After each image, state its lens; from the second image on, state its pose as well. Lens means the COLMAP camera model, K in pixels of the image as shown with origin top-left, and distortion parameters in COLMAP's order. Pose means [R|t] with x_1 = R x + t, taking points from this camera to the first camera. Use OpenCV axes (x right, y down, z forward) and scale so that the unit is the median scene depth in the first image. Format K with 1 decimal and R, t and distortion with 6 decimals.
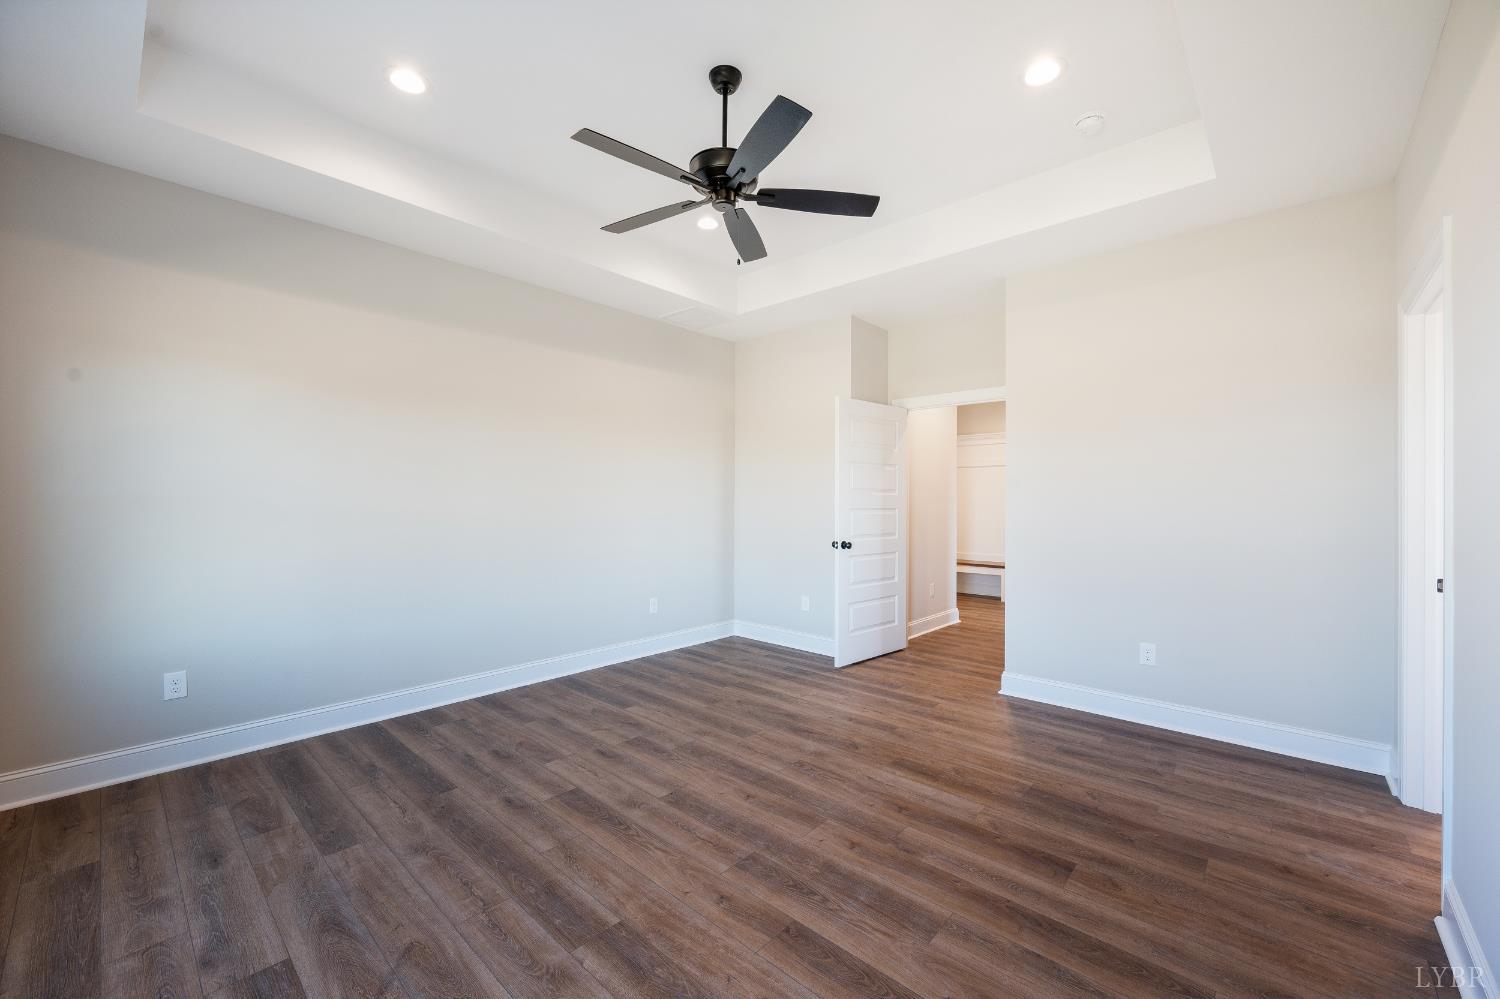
lens RADIAL K [[596.7, 0, 757.6], [0, 596.7, 496.7], [0, 0, 1]] dist [-0.001025, -0.000796]
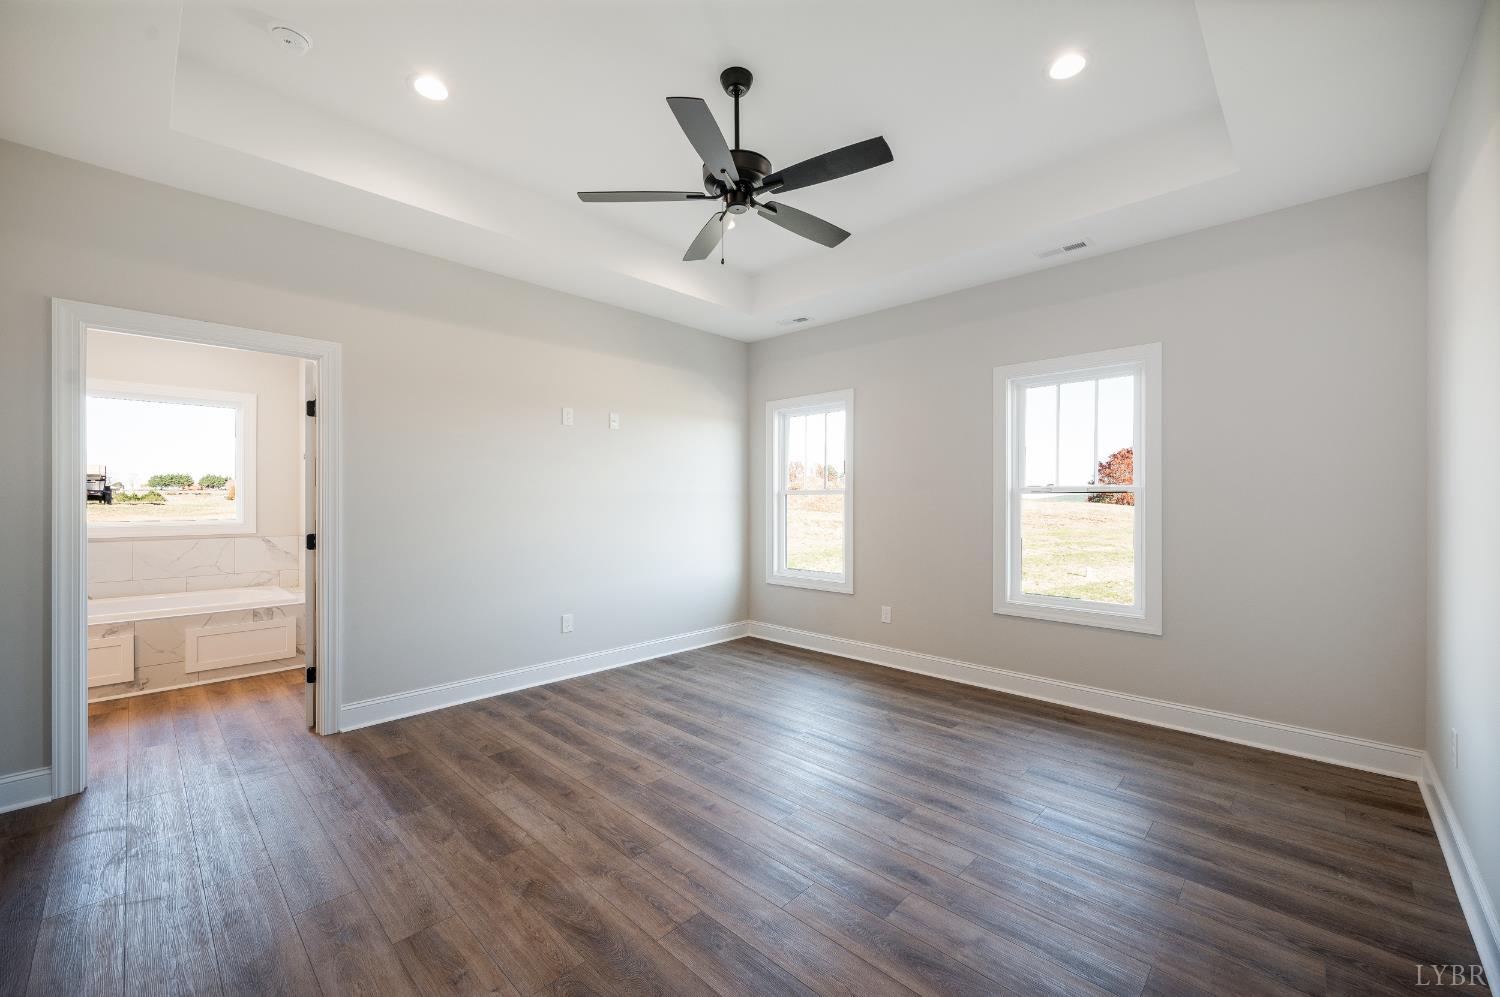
lens RADIAL K [[596.7, 0, 748.8], [0, 596.7, 501.2], [0, 0, 1]] dist [-0.001025, -0.000796]
pose [[-0.999323, -0.002561, 0.036693, -0.102457], [-0.002655, 0.999993, -0.002504, 0.006973], [-0.036686, -0.002599, -0.999323, 1.796228]]
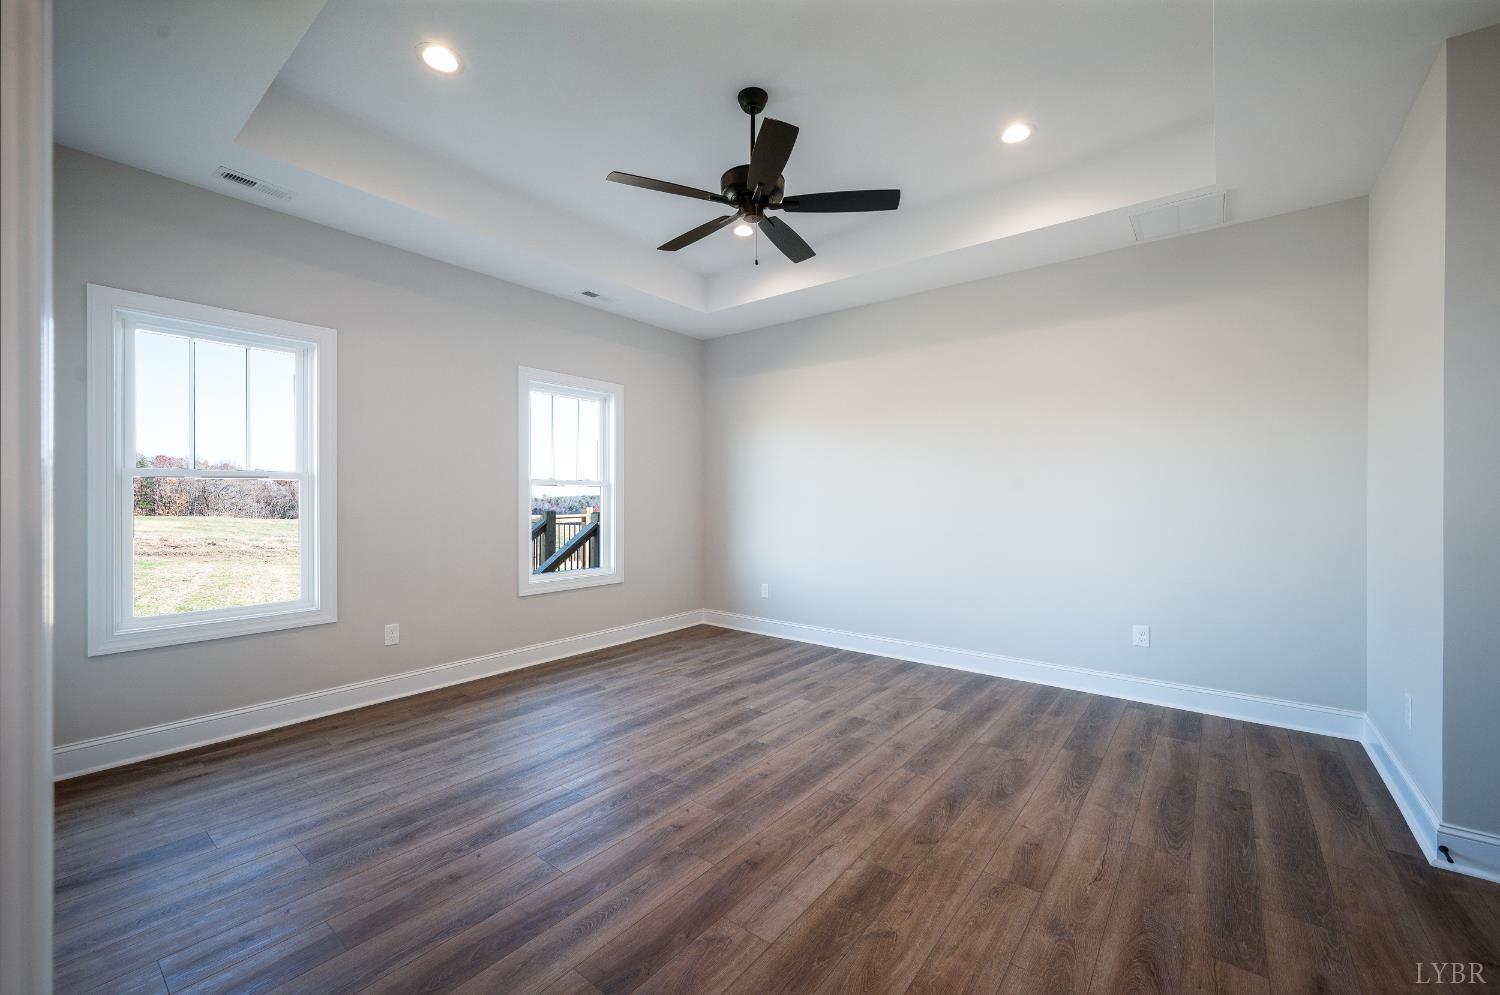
lens RADIAL K [[596.7, 0, 751.3], [0, 596.7, 498.0], [0, 0, 1]] dist [-0.001025, -0.000796]
pose [[0.066297, -0.001615, -0.997799, 0.926381], [0.002127, 0.999997, -0.001477, 0.022229], [0.997798, -0.002024, 0.066301, 0.831012]]
